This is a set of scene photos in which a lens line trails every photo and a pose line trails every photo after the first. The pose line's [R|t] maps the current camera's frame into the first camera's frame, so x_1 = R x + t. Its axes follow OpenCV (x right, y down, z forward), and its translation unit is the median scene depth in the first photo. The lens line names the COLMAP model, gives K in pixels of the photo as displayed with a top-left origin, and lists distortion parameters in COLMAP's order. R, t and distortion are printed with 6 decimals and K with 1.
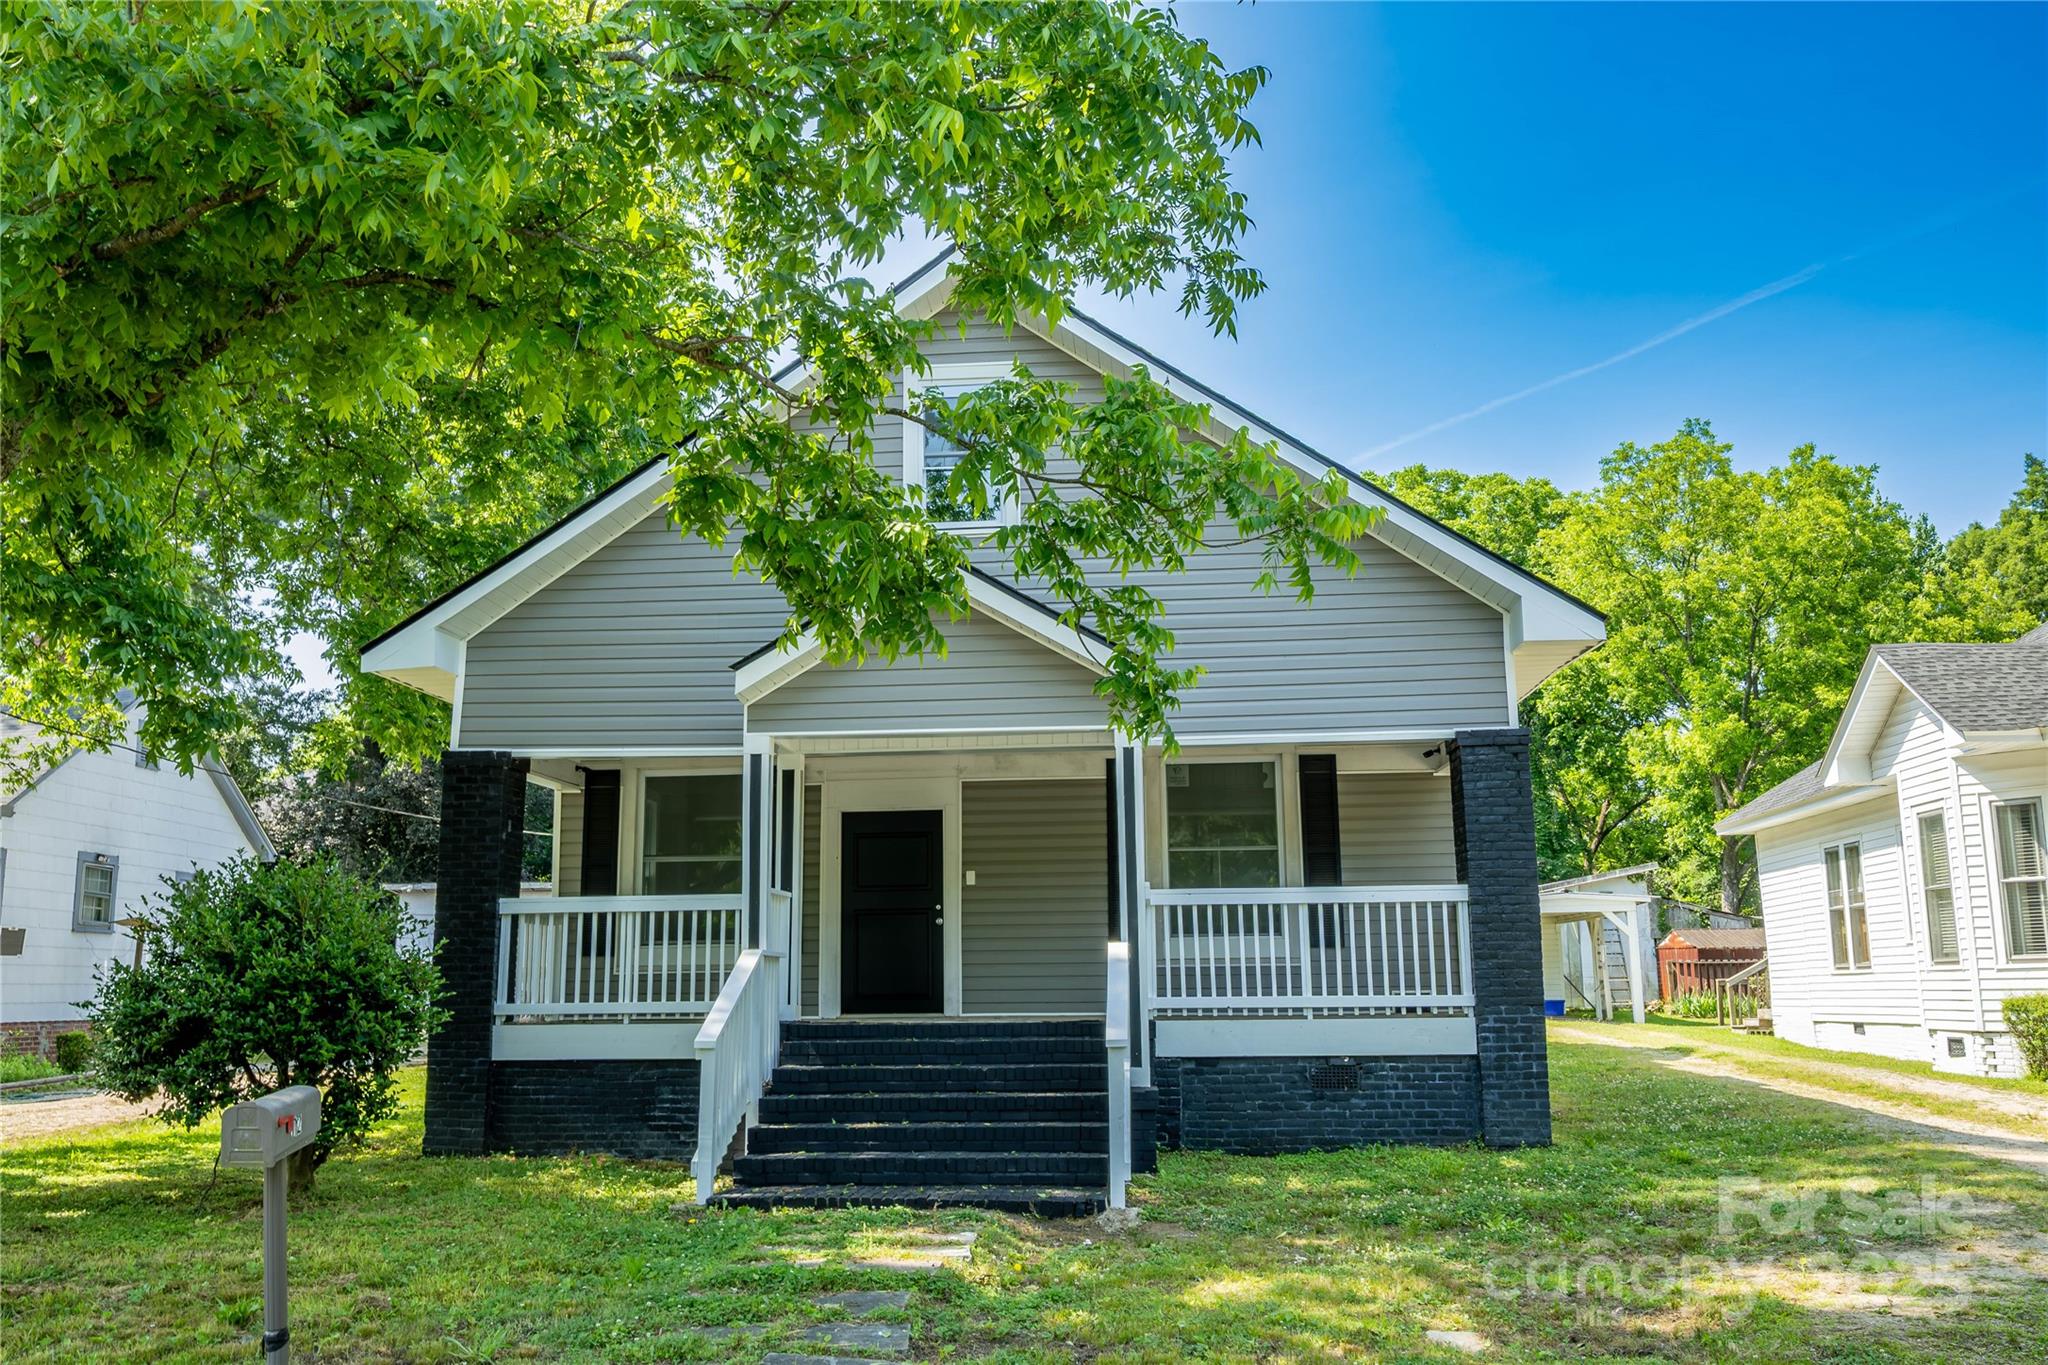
lens RADIAL K [[1717.4, 0, 1015.5], [0, 1717.4, 681.6], [0, 0, 1]] dist [-0.002605, 0.008784]
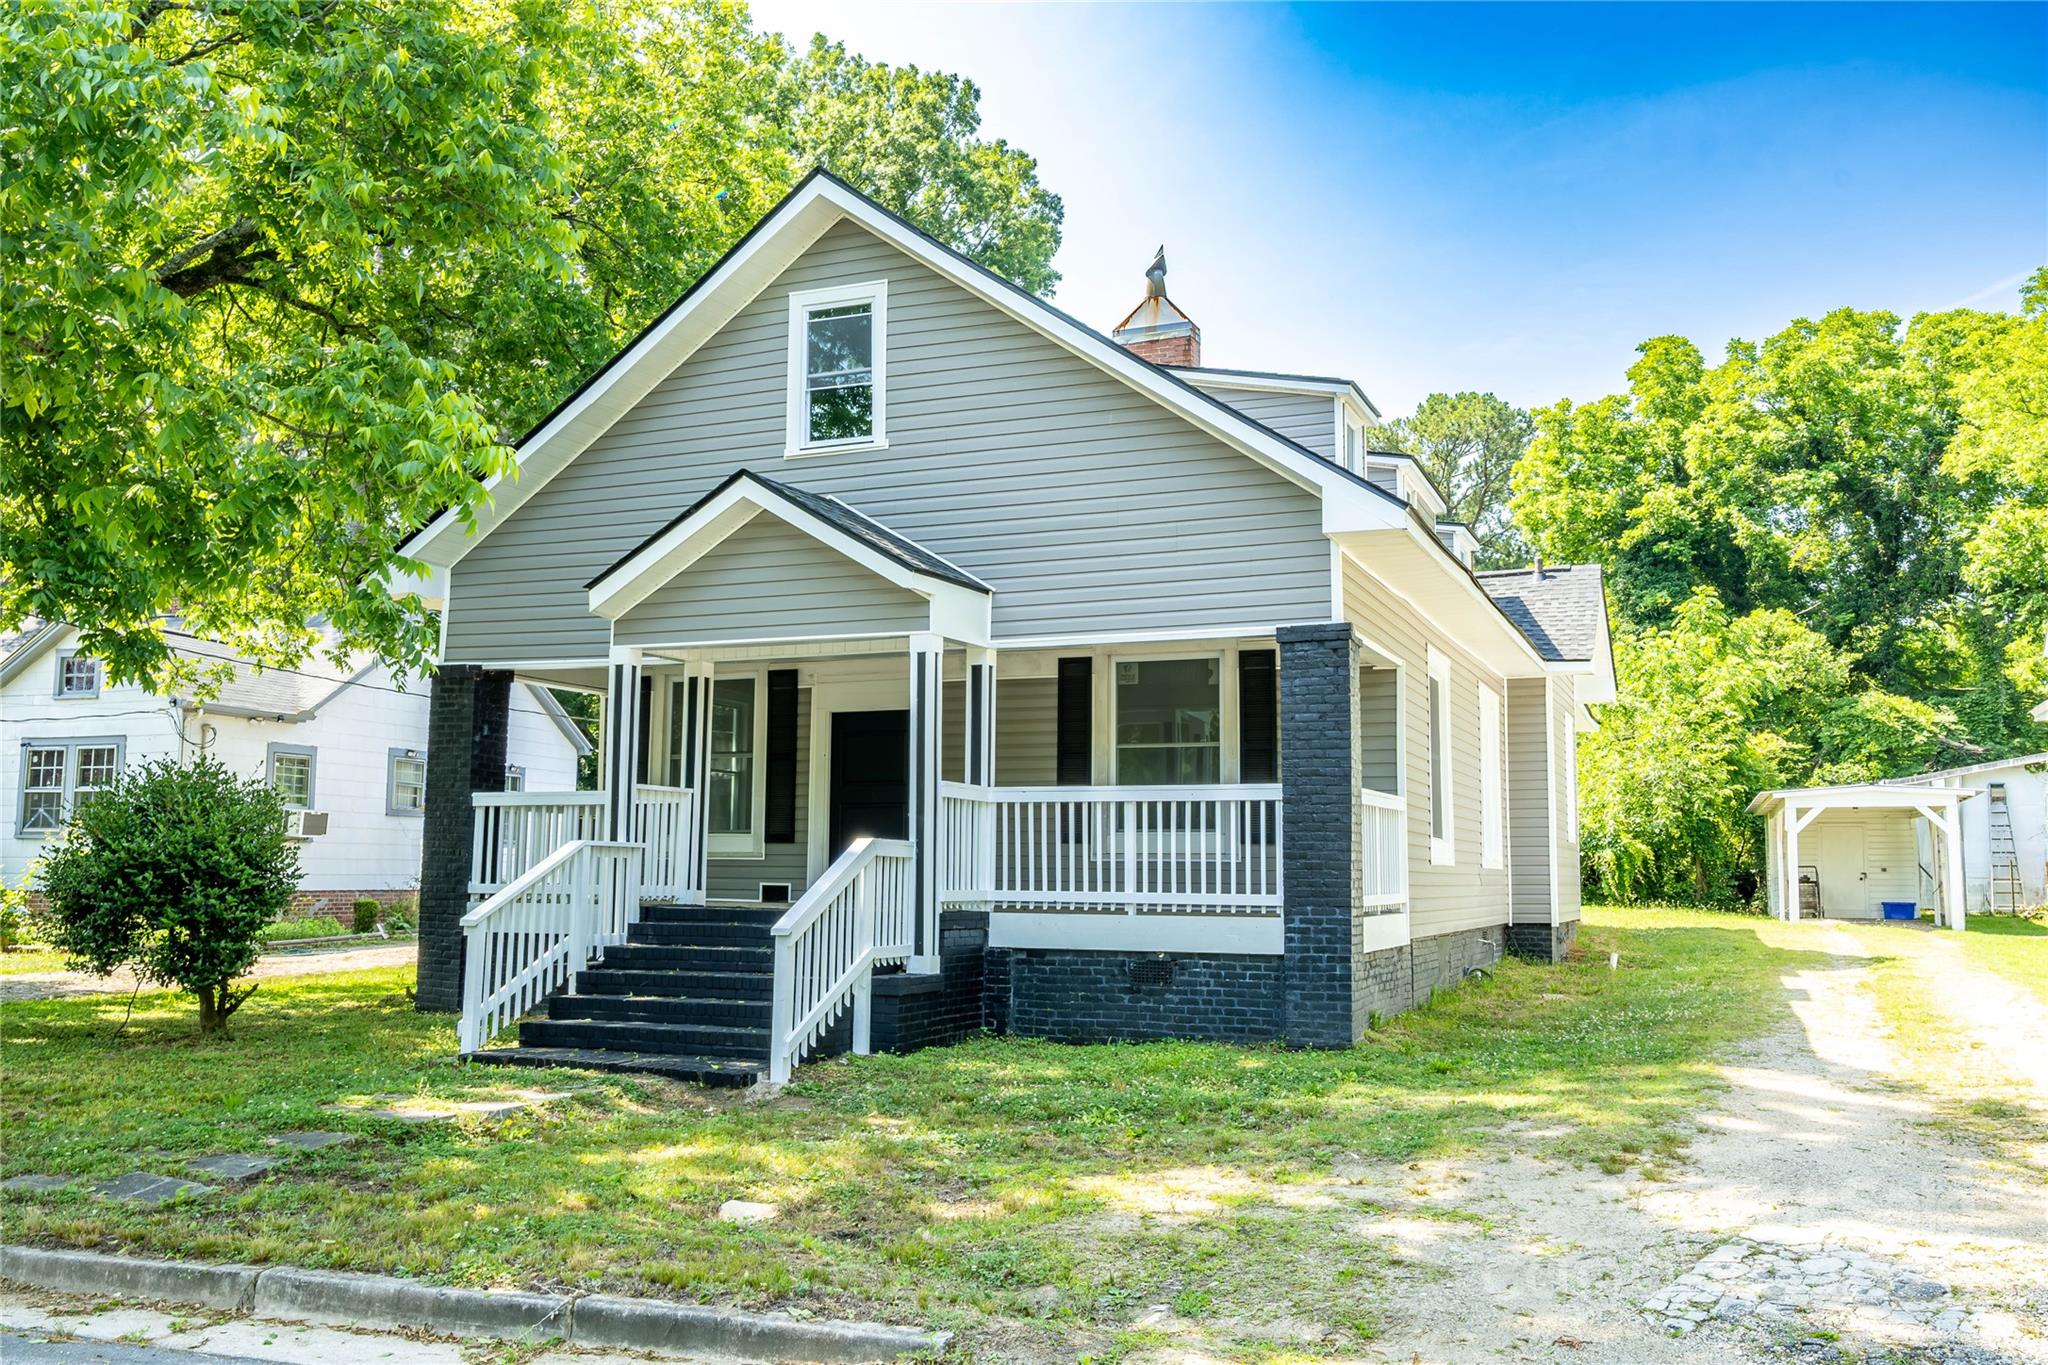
lens RADIAL K [[1717.4, 0, 1024.0], [0, 1717.4, 681.2], [0, 0, 1]] dist [-0.002605, 0.008784]
pose [[0.952691, -0.015715, -0.303535, 0.417498], [0.035601, 0.997558, 0.060094, -0.004154], [0.301850, -0.068057, 0.950923, 0.026188]]
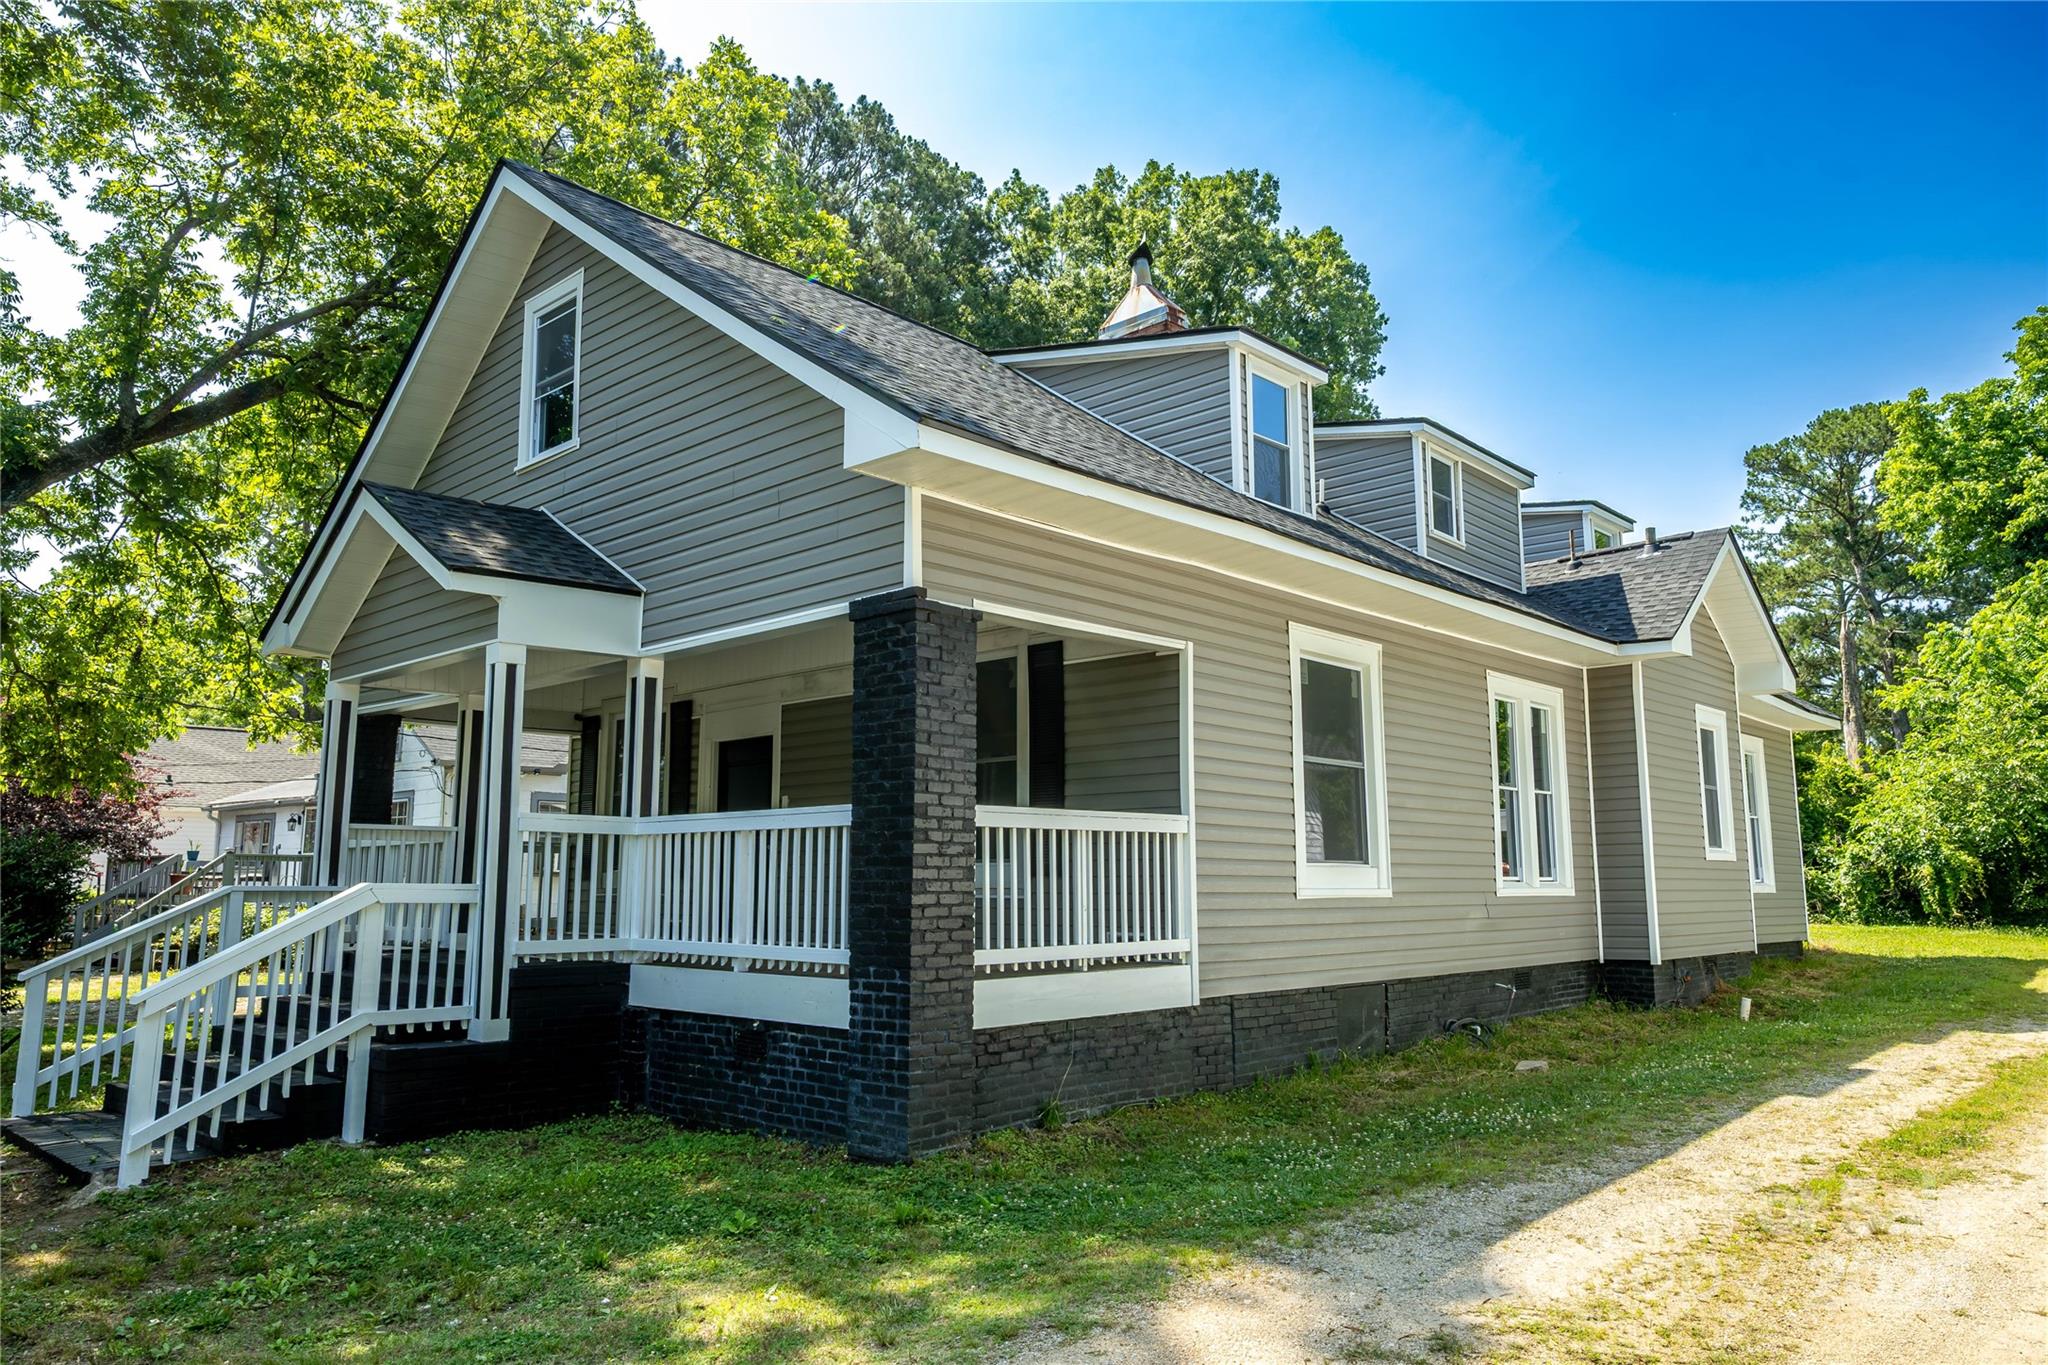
lens RADIAL K [[1392.9, 0, 1026.2], [0, 1392.9, 679.5], [0, 0, 1]] dist [-0.002007, 0.000355]
pose [[0.787554, -0.081344, -0.610853, 0.693661], [0.102517, 0.994731, -0.000291, 0.071272], [0.607658, -0.062394, 0.791744, 0.559779]]
